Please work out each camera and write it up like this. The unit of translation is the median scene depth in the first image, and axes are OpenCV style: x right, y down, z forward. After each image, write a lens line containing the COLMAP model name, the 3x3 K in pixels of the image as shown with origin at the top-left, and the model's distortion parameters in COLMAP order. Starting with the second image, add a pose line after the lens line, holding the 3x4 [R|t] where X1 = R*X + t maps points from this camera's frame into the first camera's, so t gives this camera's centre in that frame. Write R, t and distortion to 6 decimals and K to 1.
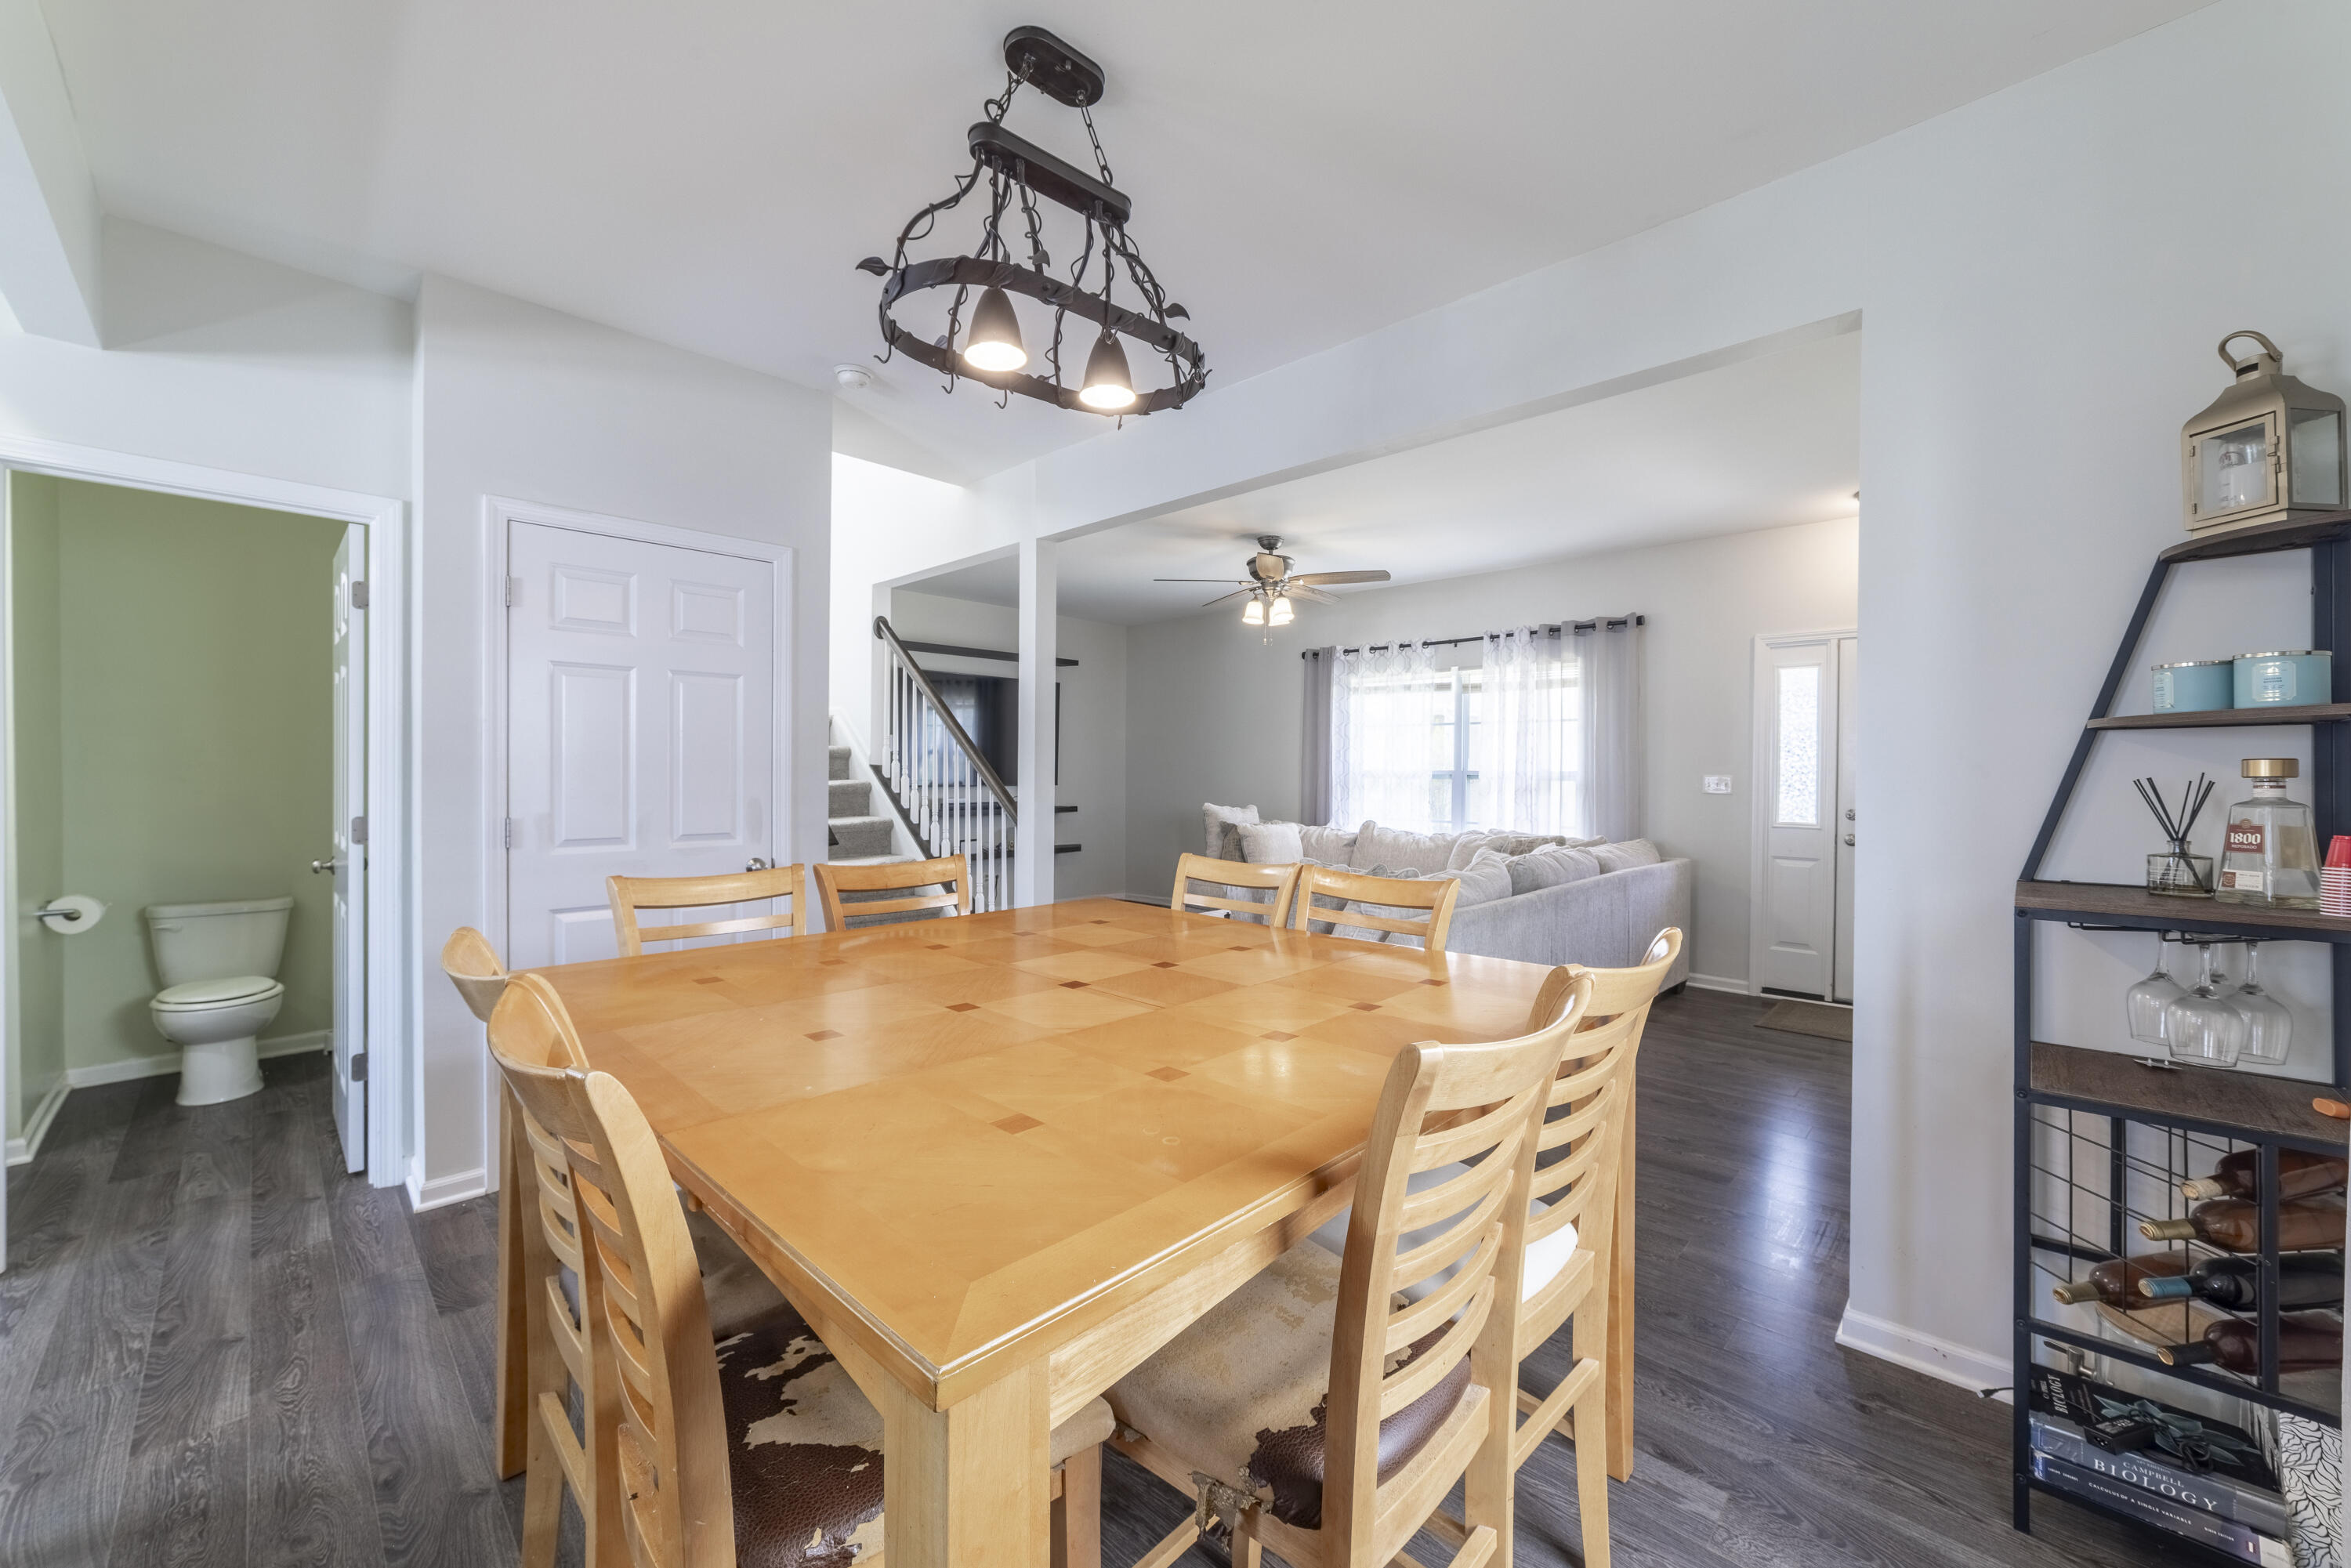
lens RADIAL K [[890.5, 0, 1172.9], [0, 890.5, 779.2], [0, 0, 1]] dist [-0.022246, 0.005407]
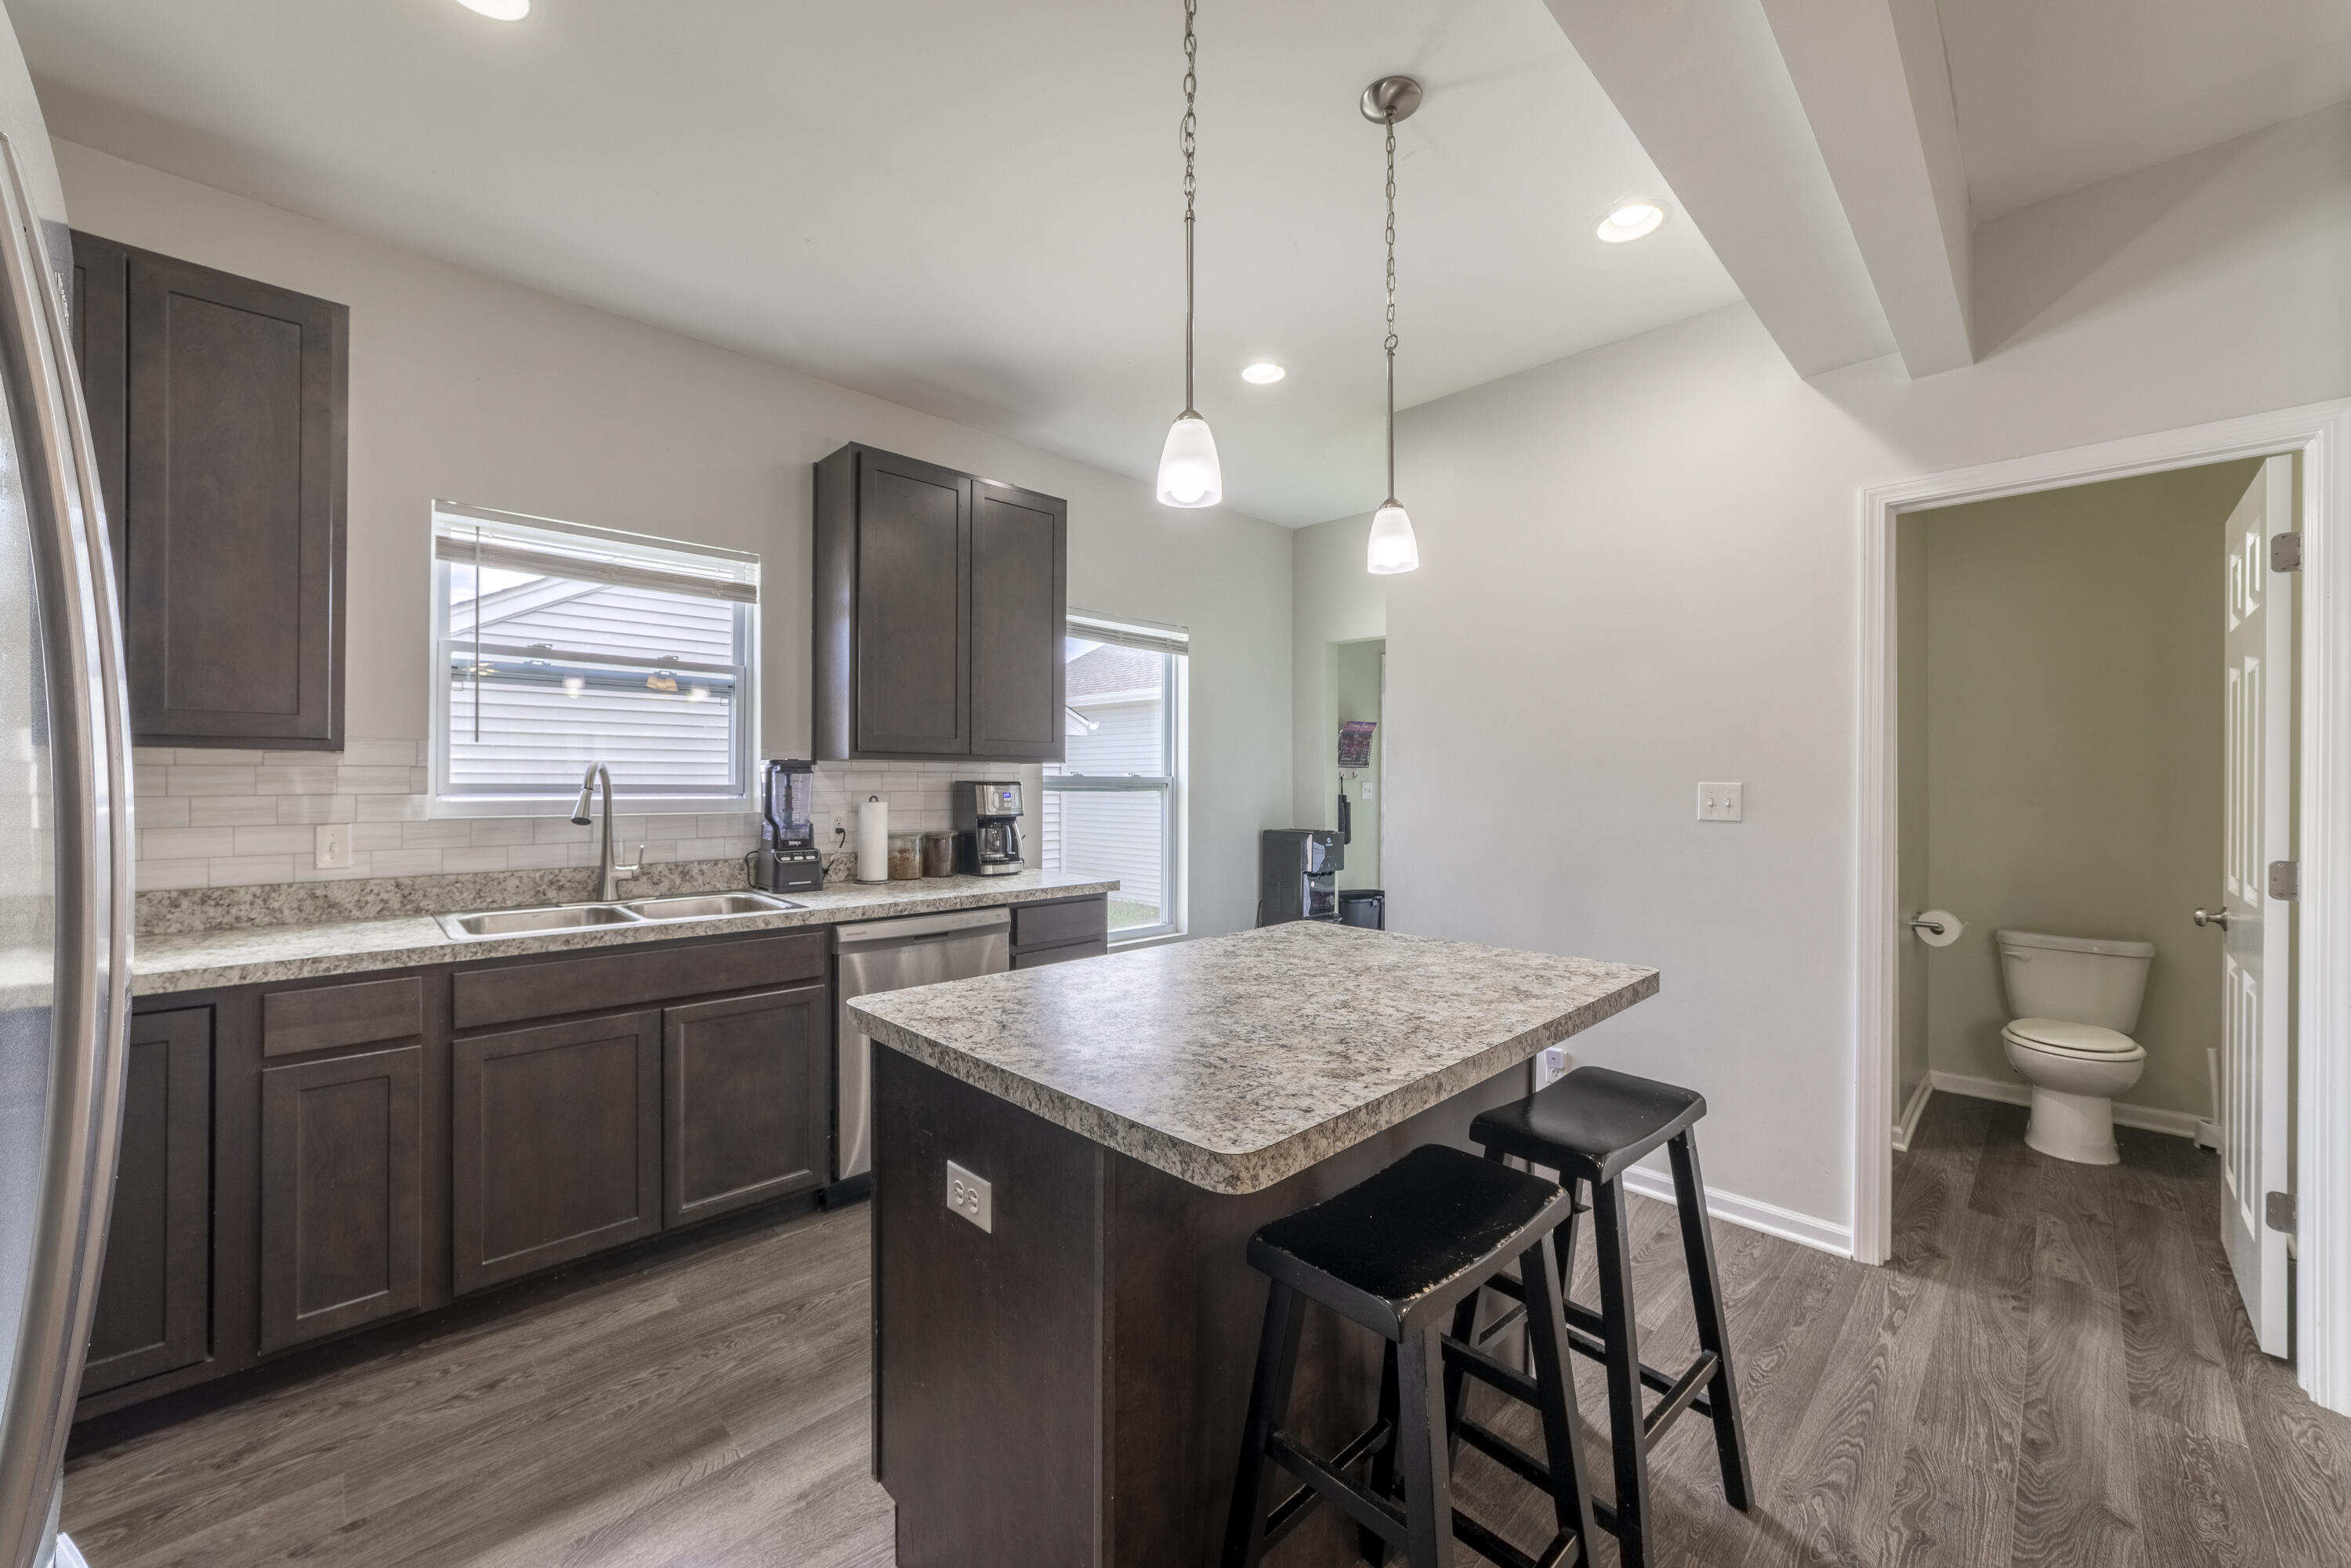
lens RADIAL K [[913.9, 0, 1169.4], [0, 913.9, 783.1], [0, 0, 1]] dist [-0.021484, 0.008955]
pose [[-0.026211, -0.007576, -0.999628, -0.092275], [-0.012180, 0.999899, -0.007259, -0.002666], [0.999582, 0.011985, -0.026301, 0.060878]]
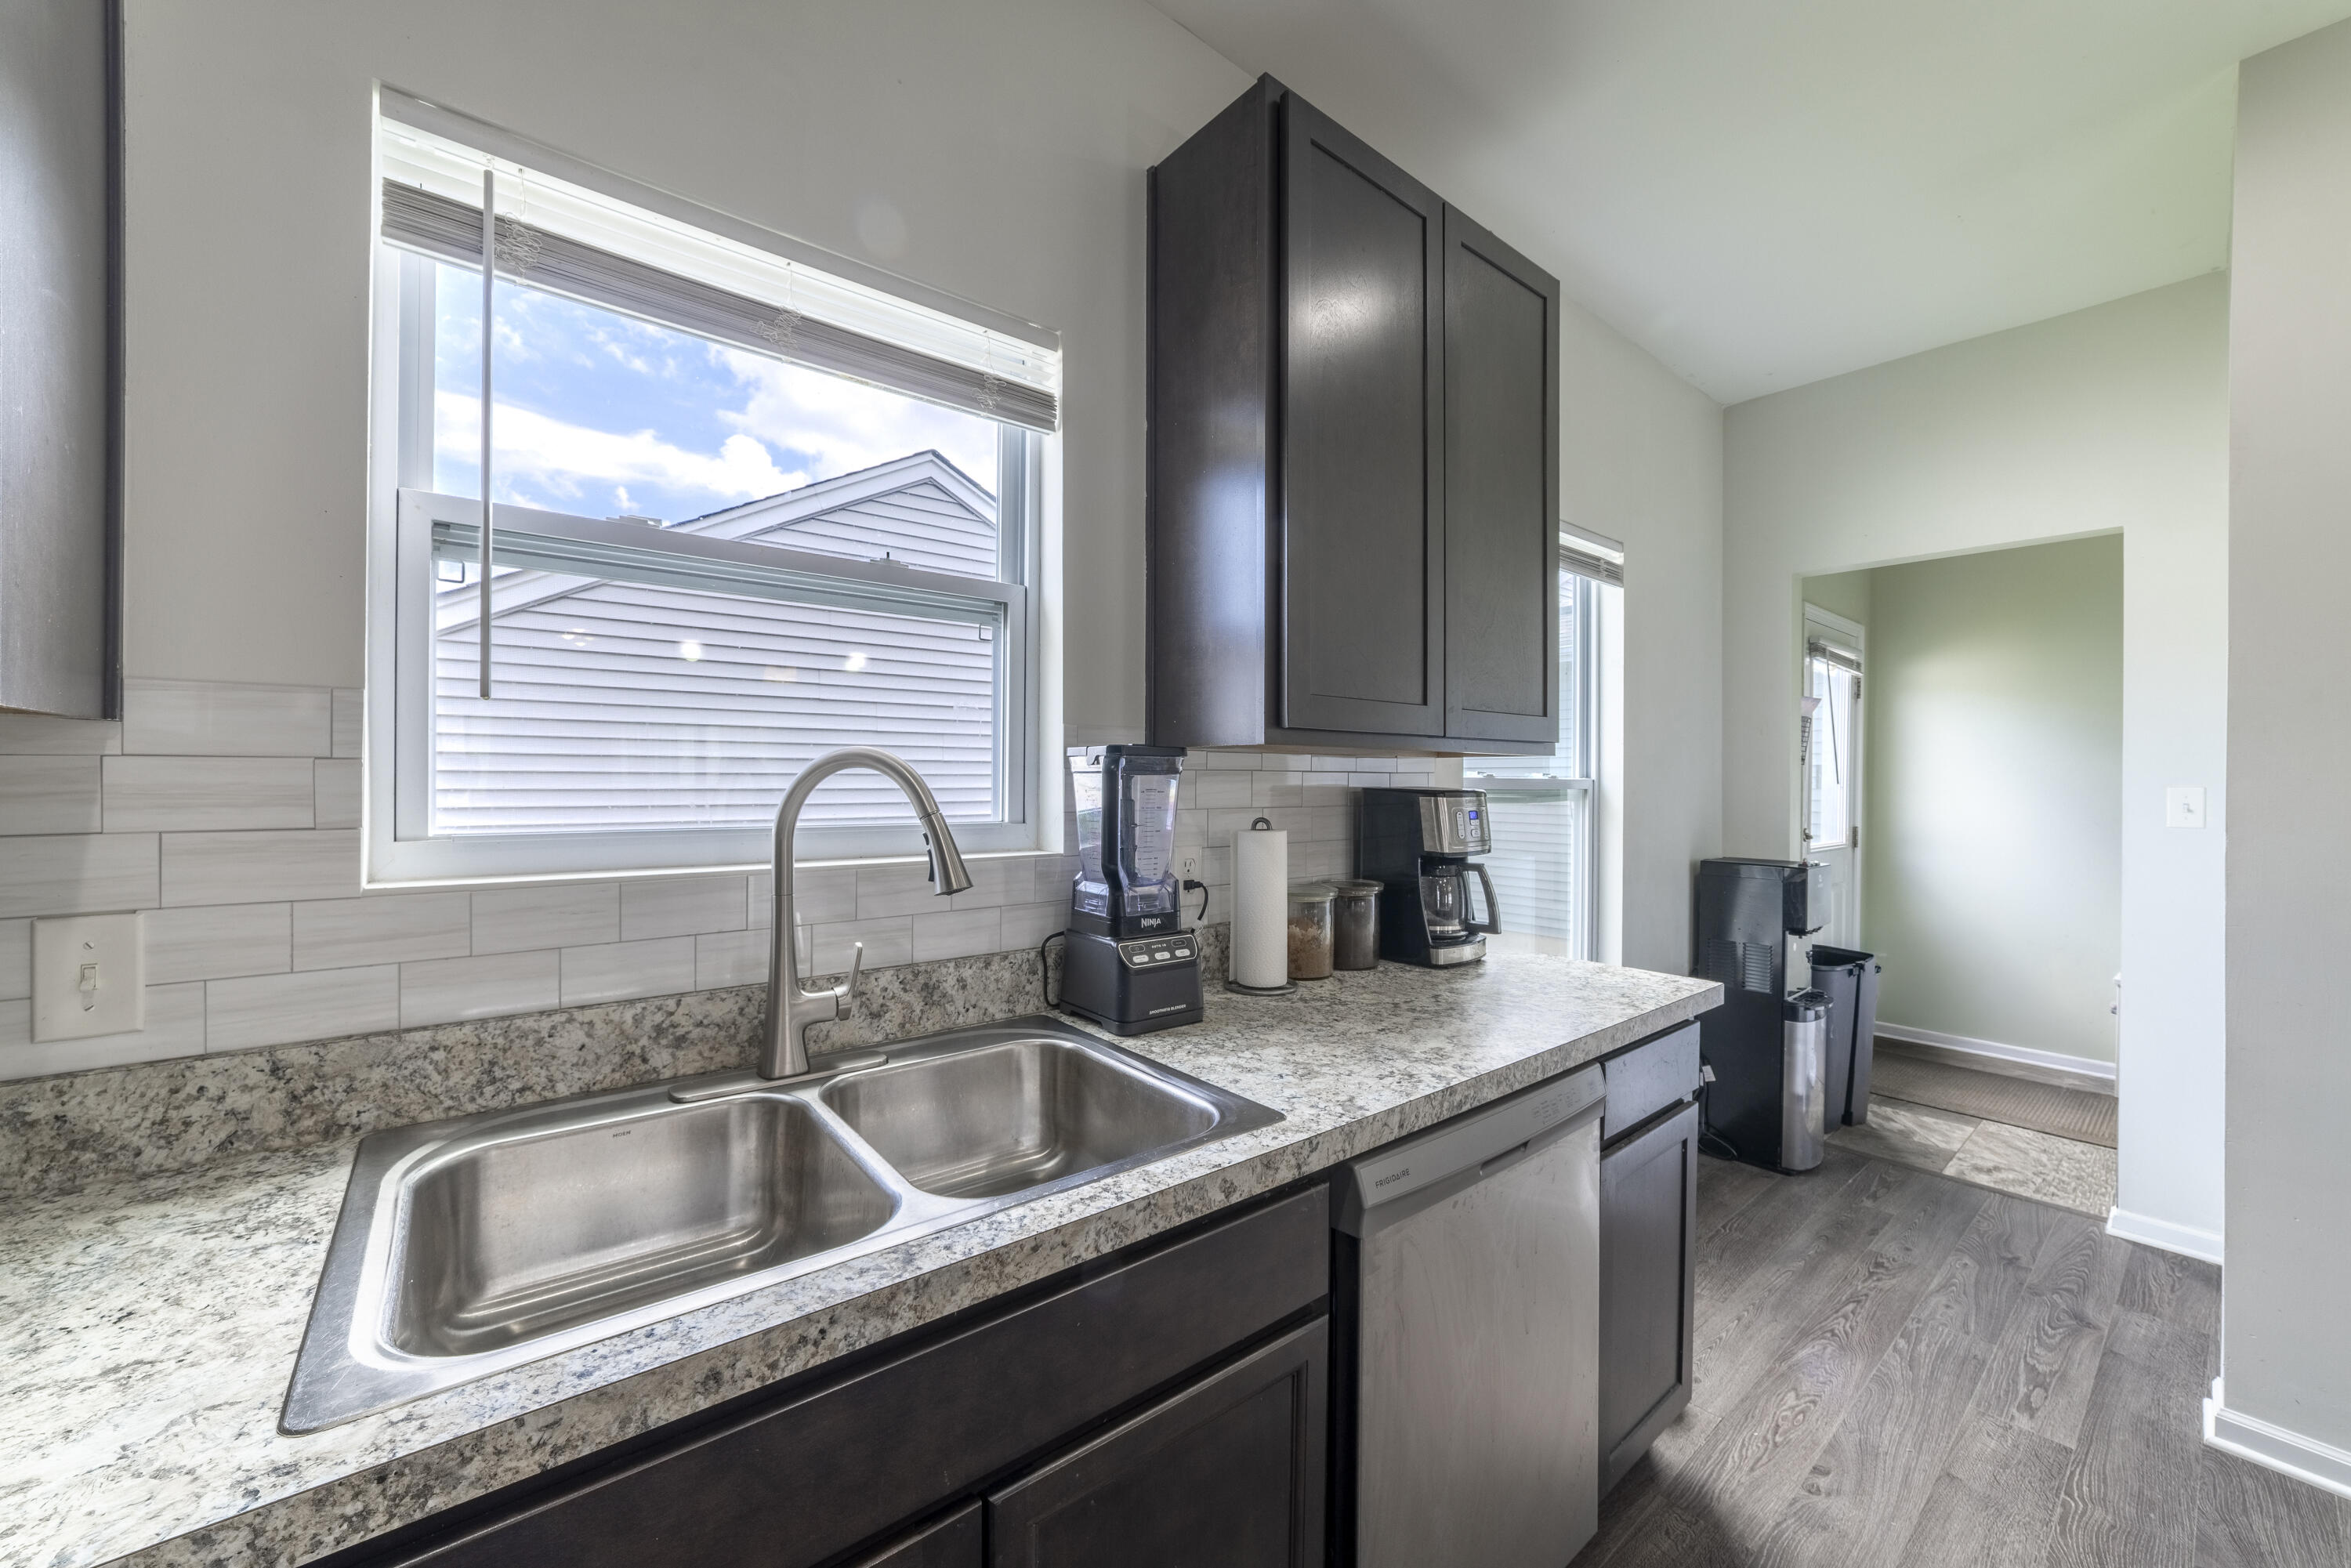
lens RADIAL K [[896.4, 0, 1159.5], [0, 896.4, 785.6], [0, 0, 1]] dist [-0.022500, 0.007676]
pose [[-0.115997, -0.004856, -0.993238, -0.409787], [-0.013254, 0.999907, -0.003341, -0.006094], [0.993161, 0.012777, -0.116051, -0.166829]]
